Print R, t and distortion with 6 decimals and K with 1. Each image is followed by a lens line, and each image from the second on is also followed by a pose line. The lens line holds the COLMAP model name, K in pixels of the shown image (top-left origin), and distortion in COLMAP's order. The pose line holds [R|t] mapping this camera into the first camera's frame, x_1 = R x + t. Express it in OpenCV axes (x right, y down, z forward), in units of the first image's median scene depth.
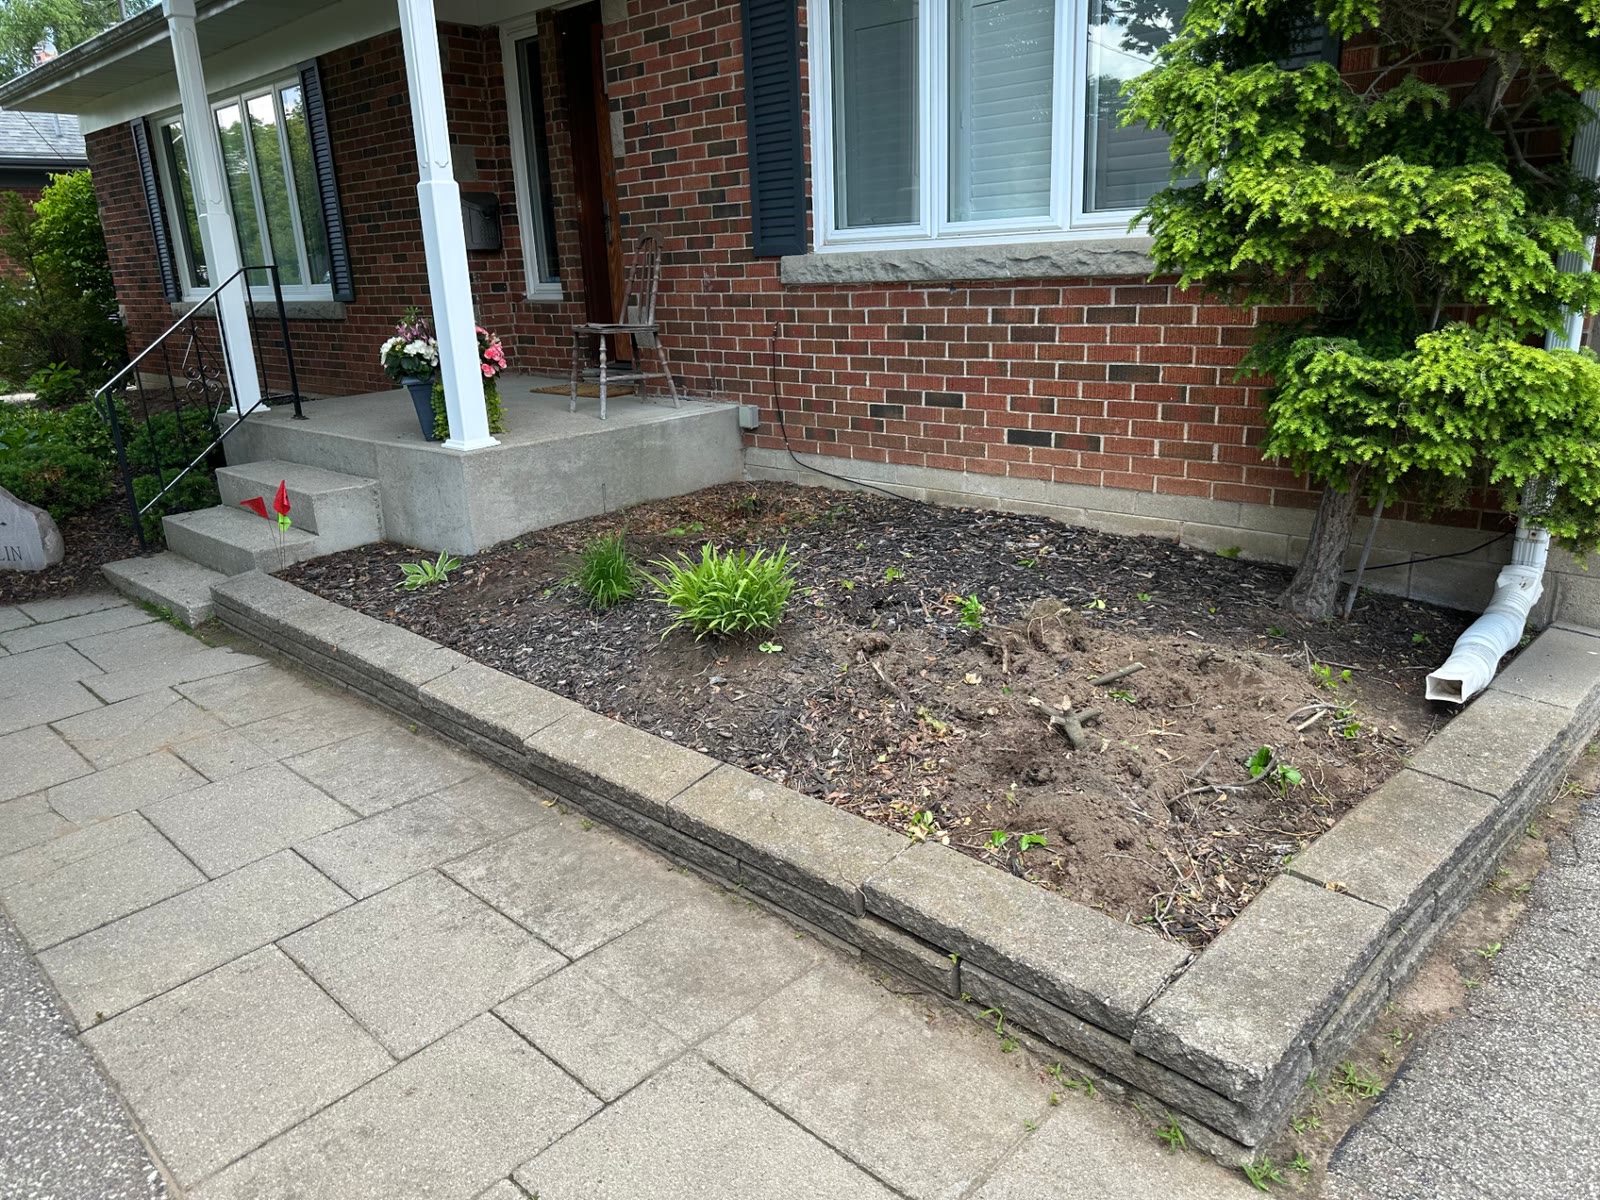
lens RADIAL K [[1136.8, 0, 800.0], [0, 1136.8, 600.0], [0, 0, 1]] dist [0.037587, -0.043761]
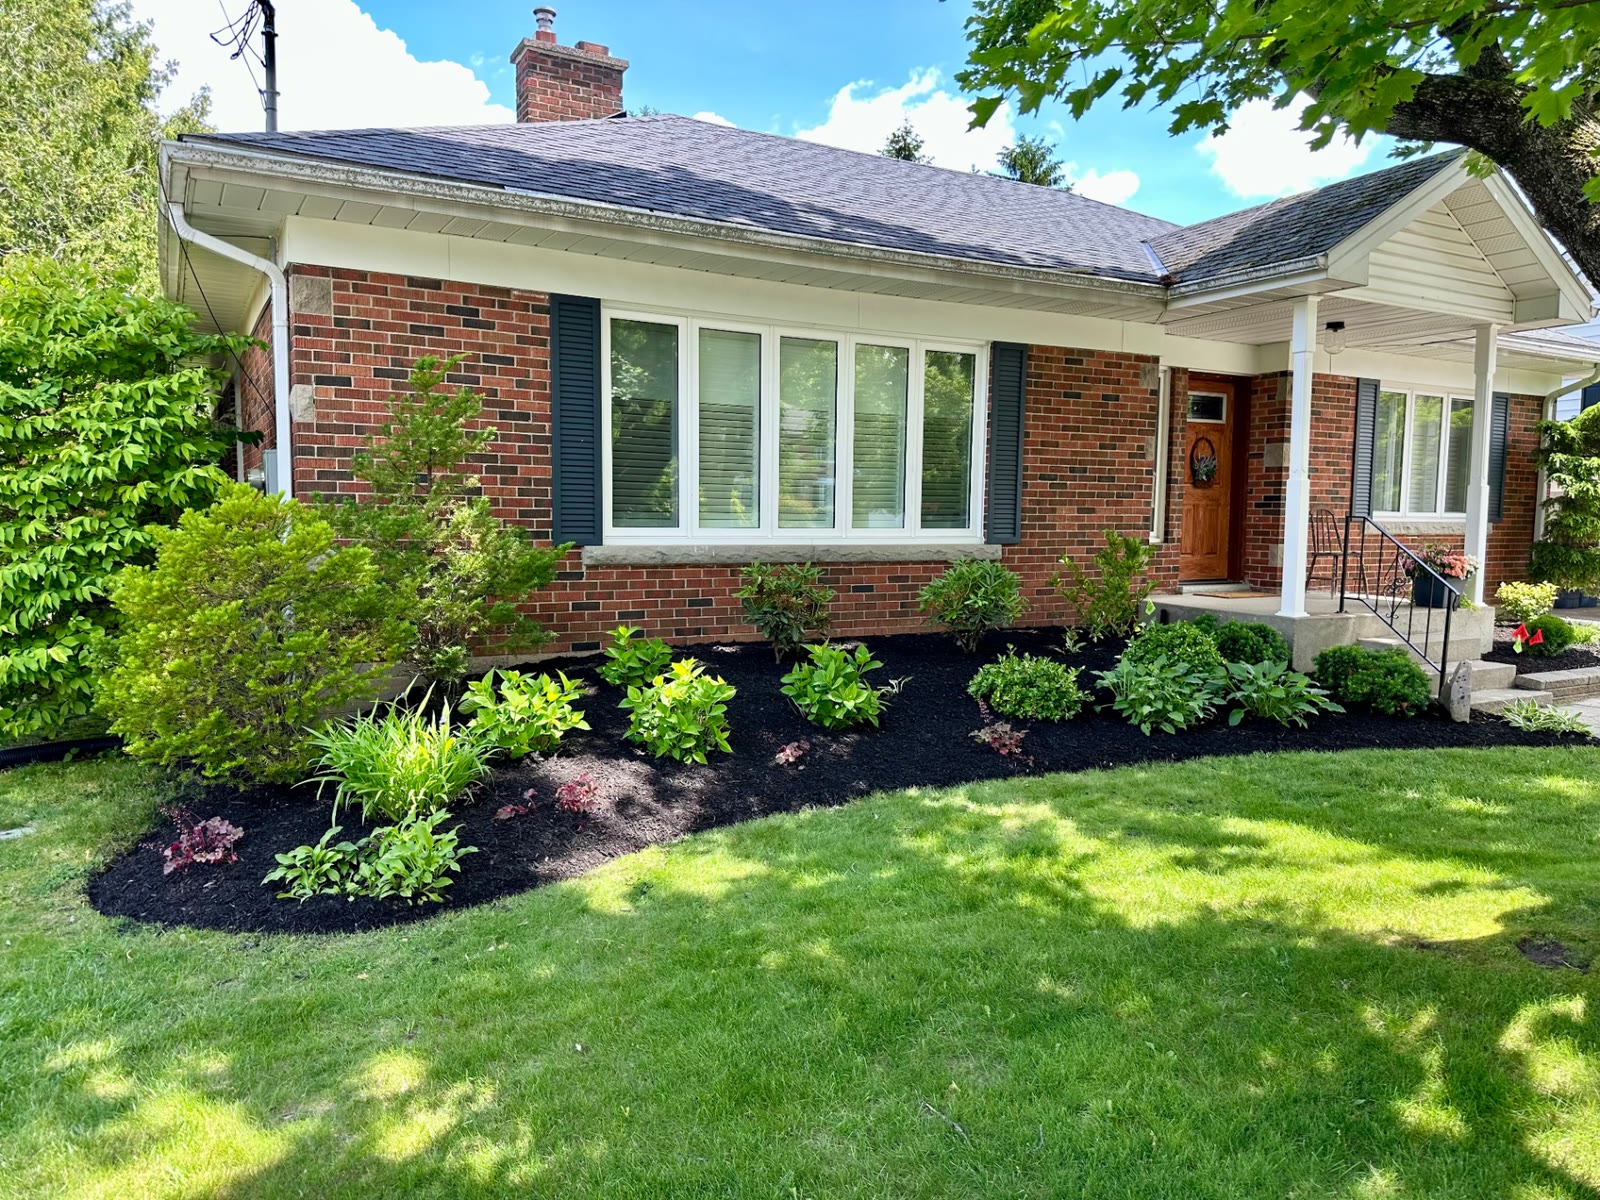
lens RADIAL K [[1113.2, 0, 800.0], [0, 1113.2, 600.0], [0, 0, 1]] dist [0.192842, -0.393828]
pose [[0.288453, -0.031543, 0.956974, -2.597633], [0.252917, 0.966470, -0.044379, -0.360534], [-0.923487, 0.254837, 0.286759, 1.521928]]
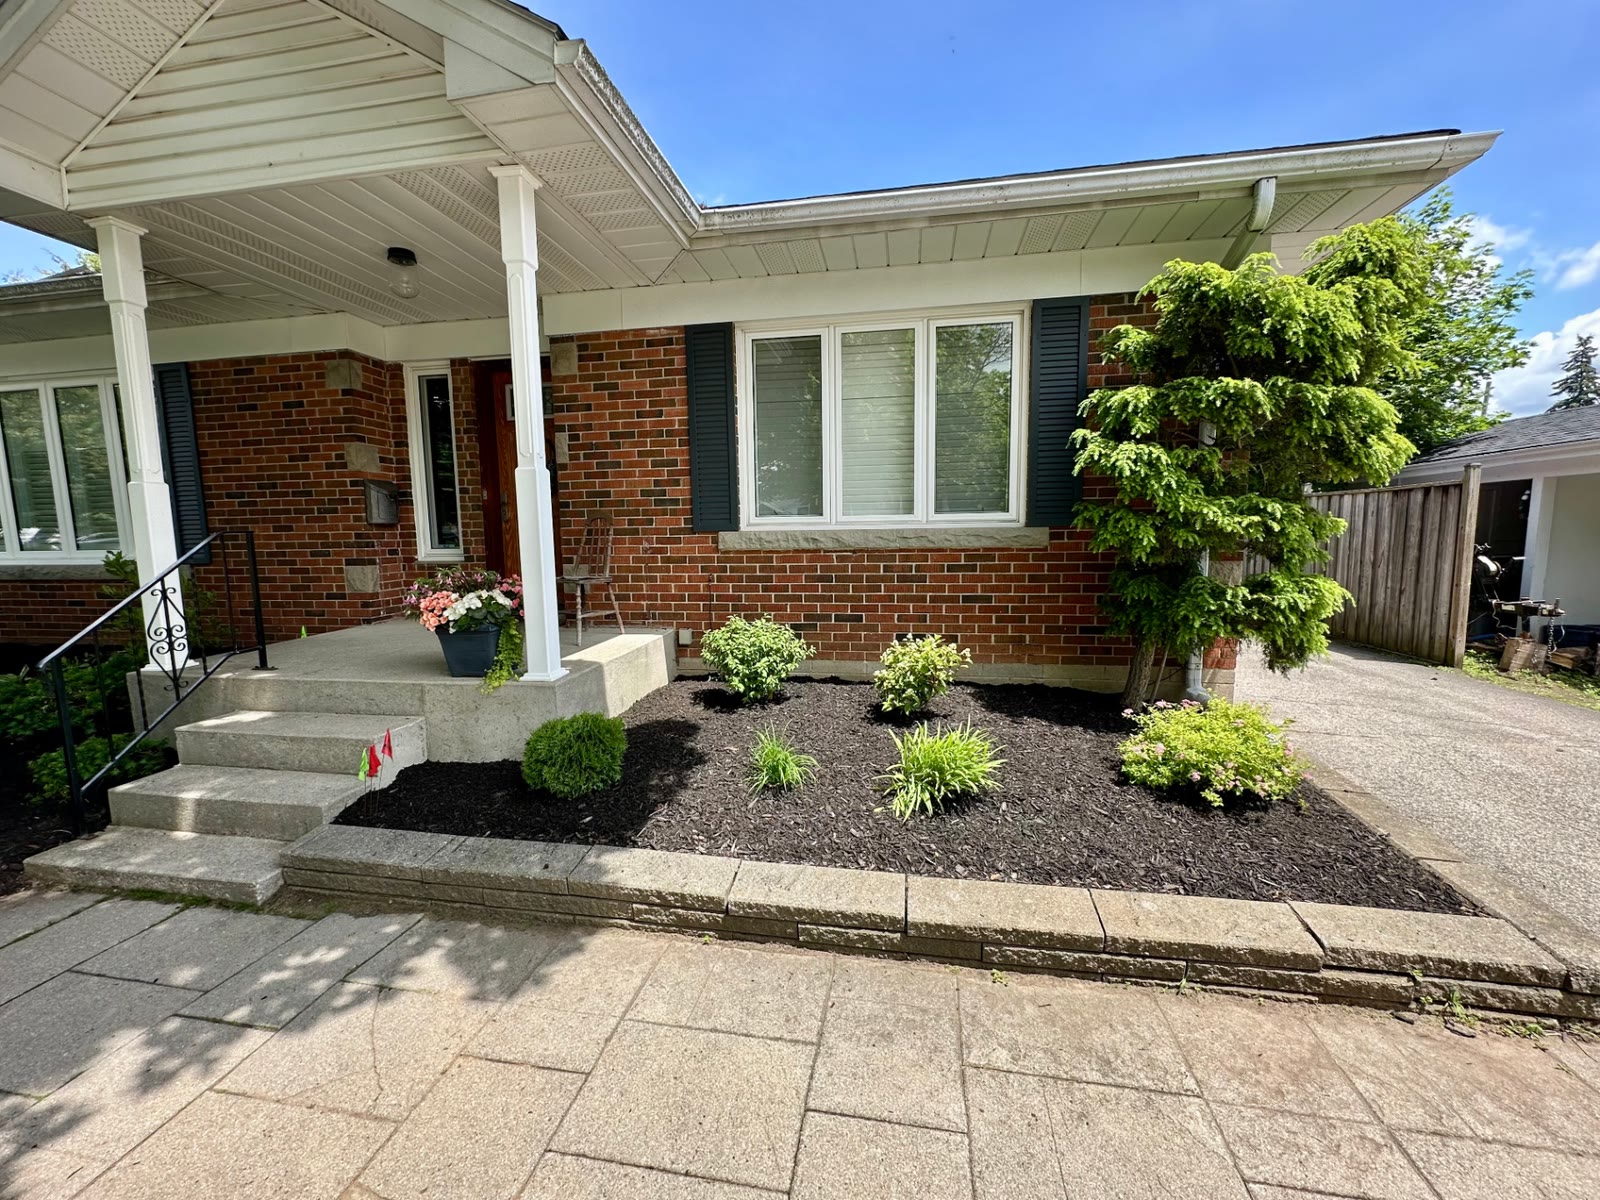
lens RADIAL K [[636.0, 0, 800.0], [0, 636.0, 600.0], [0, 0, 1]] dist [-0.001636, -0.000077]
pose [[0.826889, -0.035882, 0.561219, -0.440604], [0.145172, 0.977757, -0.151380, -0.073651], [-0.543304, 0.206648, 0.813706, 0.287767]]
